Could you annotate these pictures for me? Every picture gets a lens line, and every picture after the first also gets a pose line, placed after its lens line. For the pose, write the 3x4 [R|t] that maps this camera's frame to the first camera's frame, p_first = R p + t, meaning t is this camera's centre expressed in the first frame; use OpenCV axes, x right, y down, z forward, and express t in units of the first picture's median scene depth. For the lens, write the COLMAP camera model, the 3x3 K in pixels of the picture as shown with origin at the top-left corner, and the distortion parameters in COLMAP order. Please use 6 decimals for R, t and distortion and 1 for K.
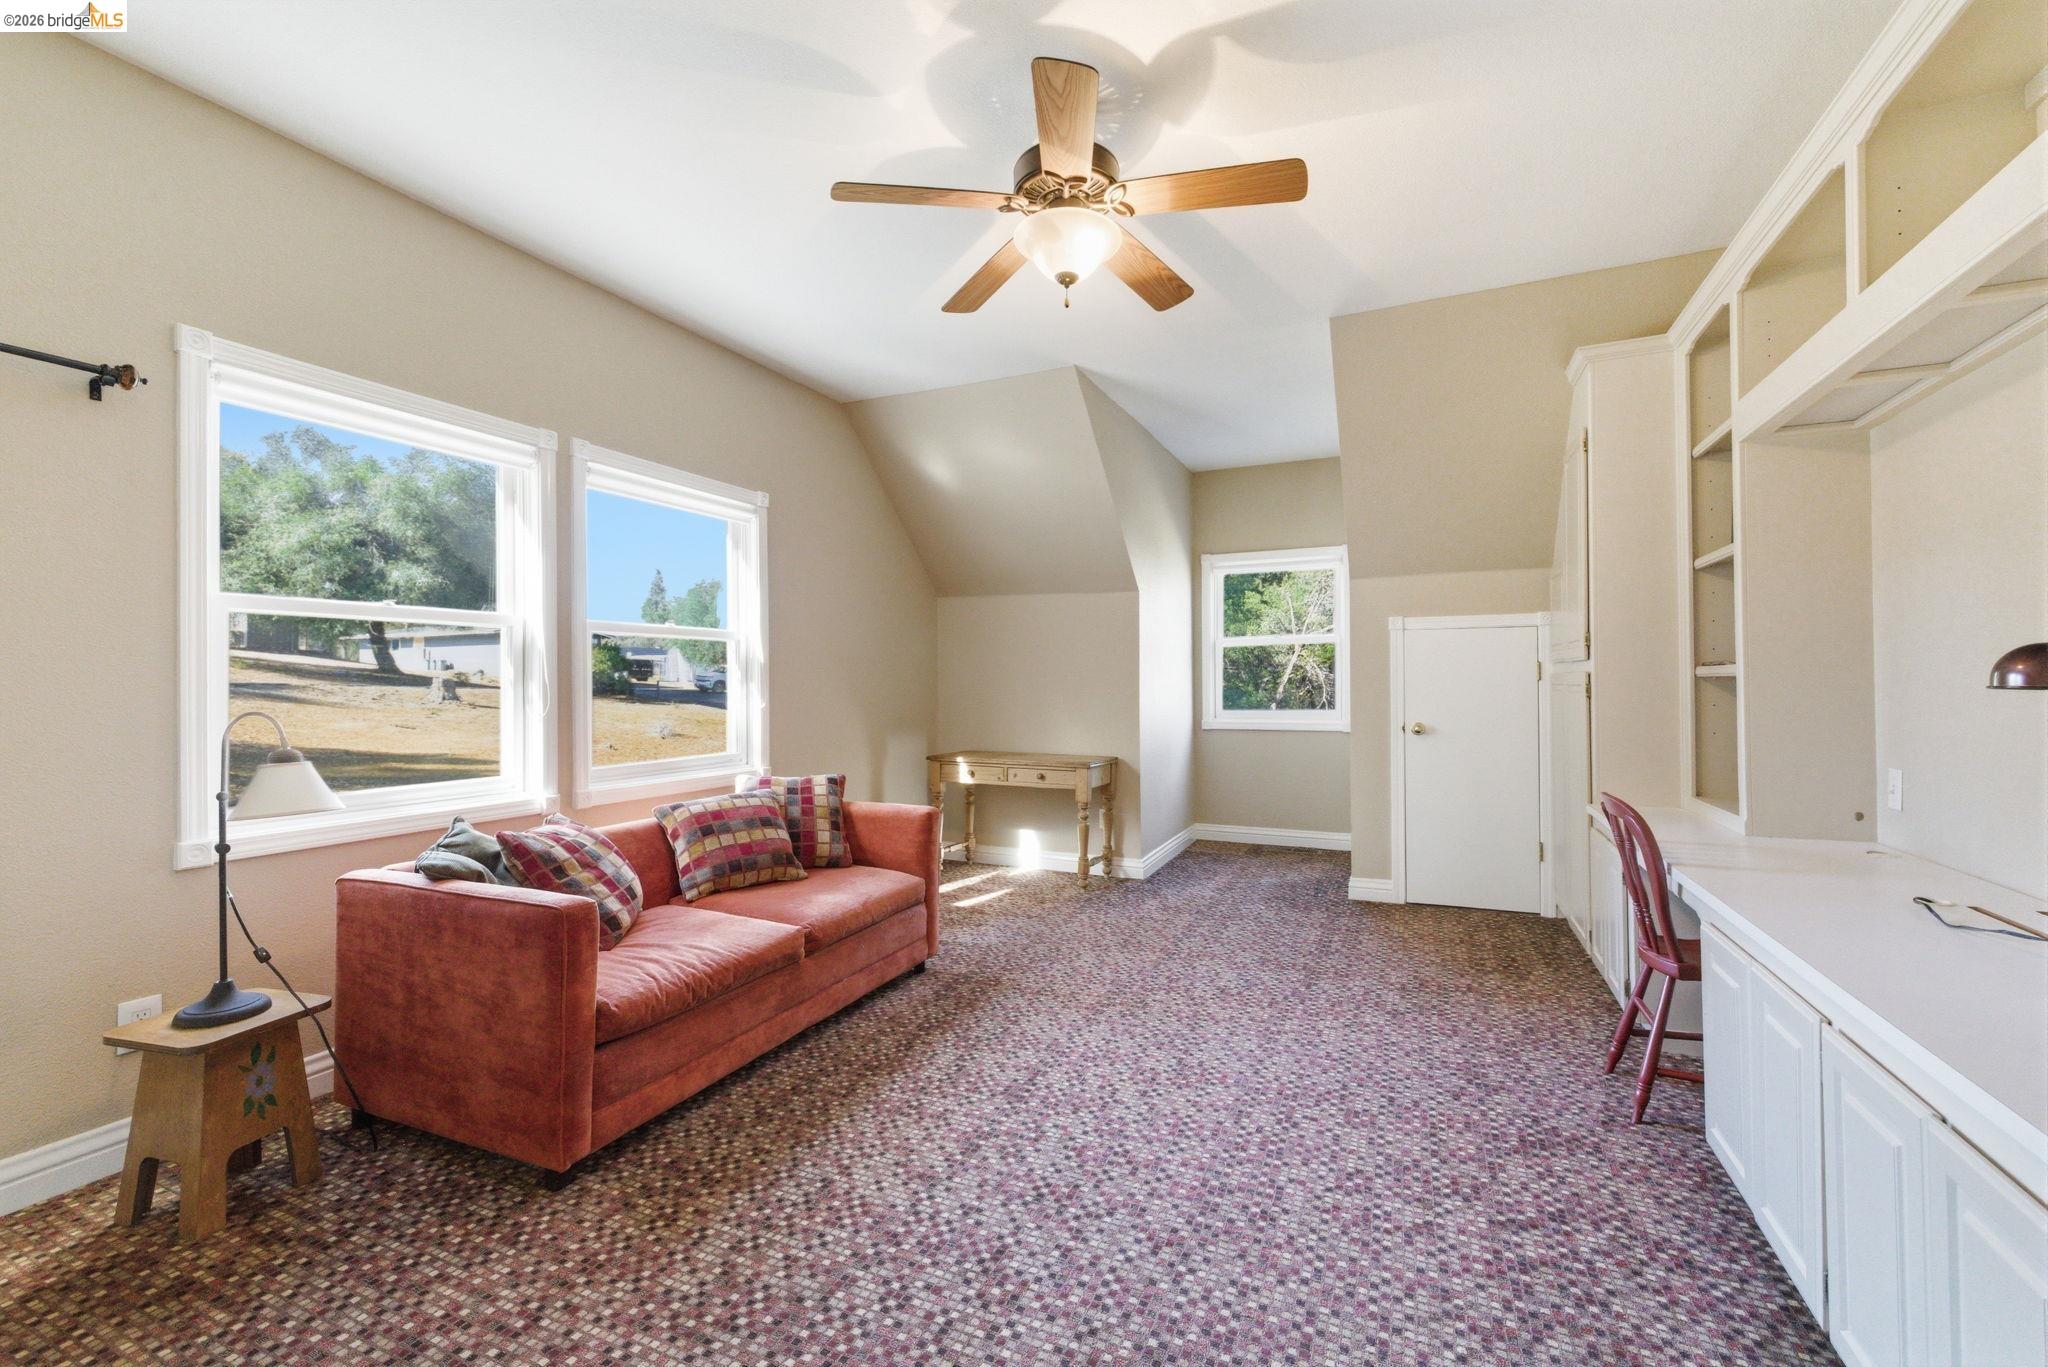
lens RADIAL K [[851.3, 0, 1028.5], [0, 851.3, 682.8], [0, 0, 1]] dist [0.003661, -0.000181]
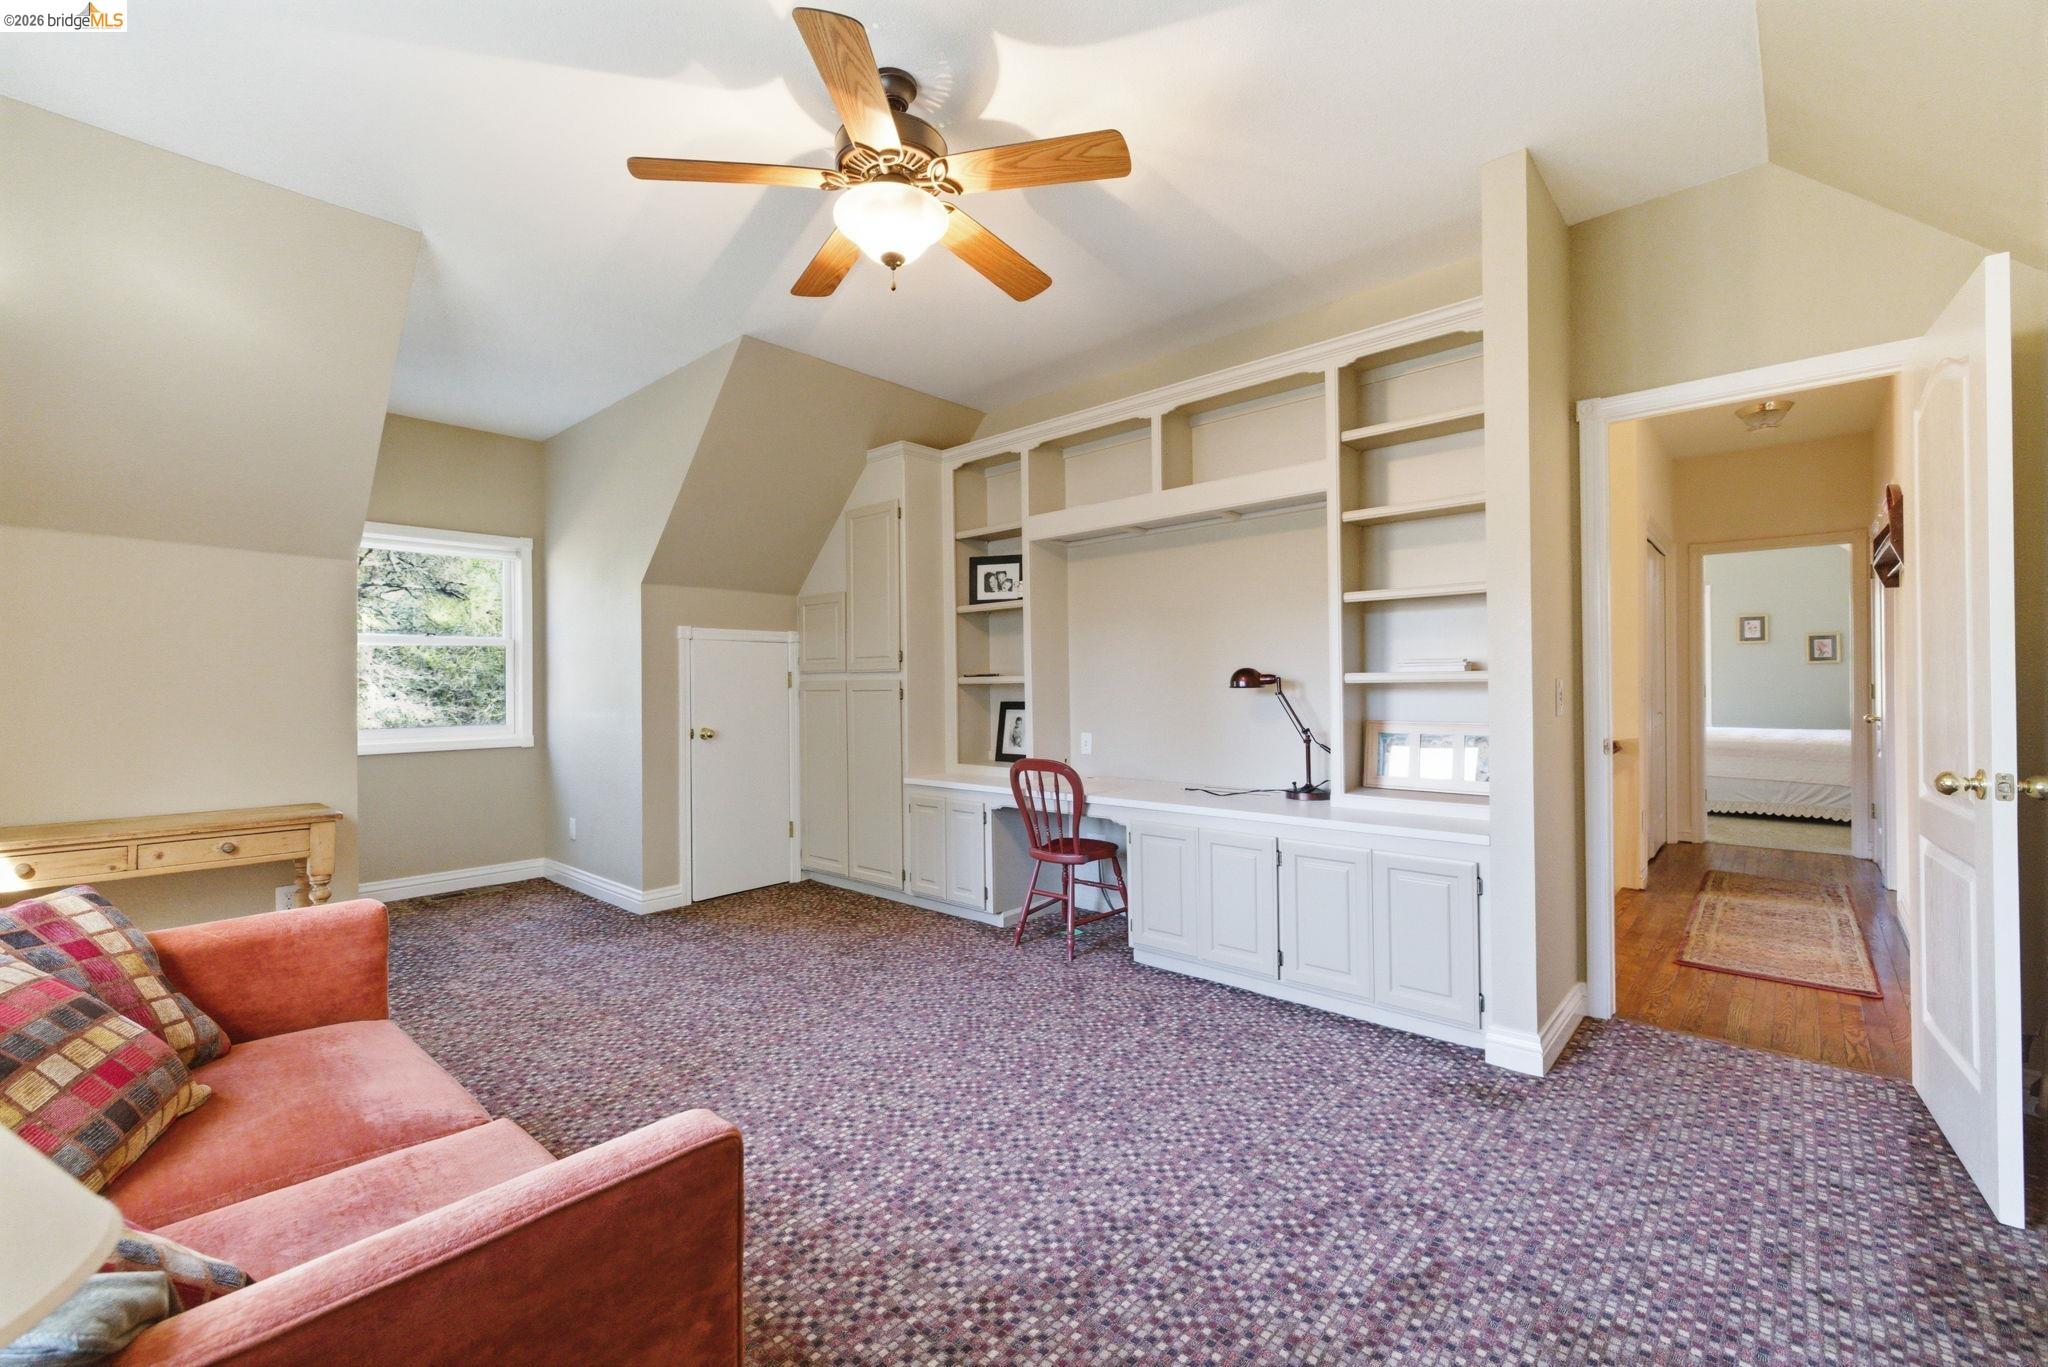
lens RADIAL K [[851.3, 0, 1023.9], [0, 851.3, 686.1], [0, 0, 1]] dist [0.003661, -0.000181]
pose [[0.301457, 0.001783, 0.953478, -0.661039], [0.008679, 0.999952, -0.004614, 0.004695], [-0.953440, 0.009666, 0.301427, 0.468128]]
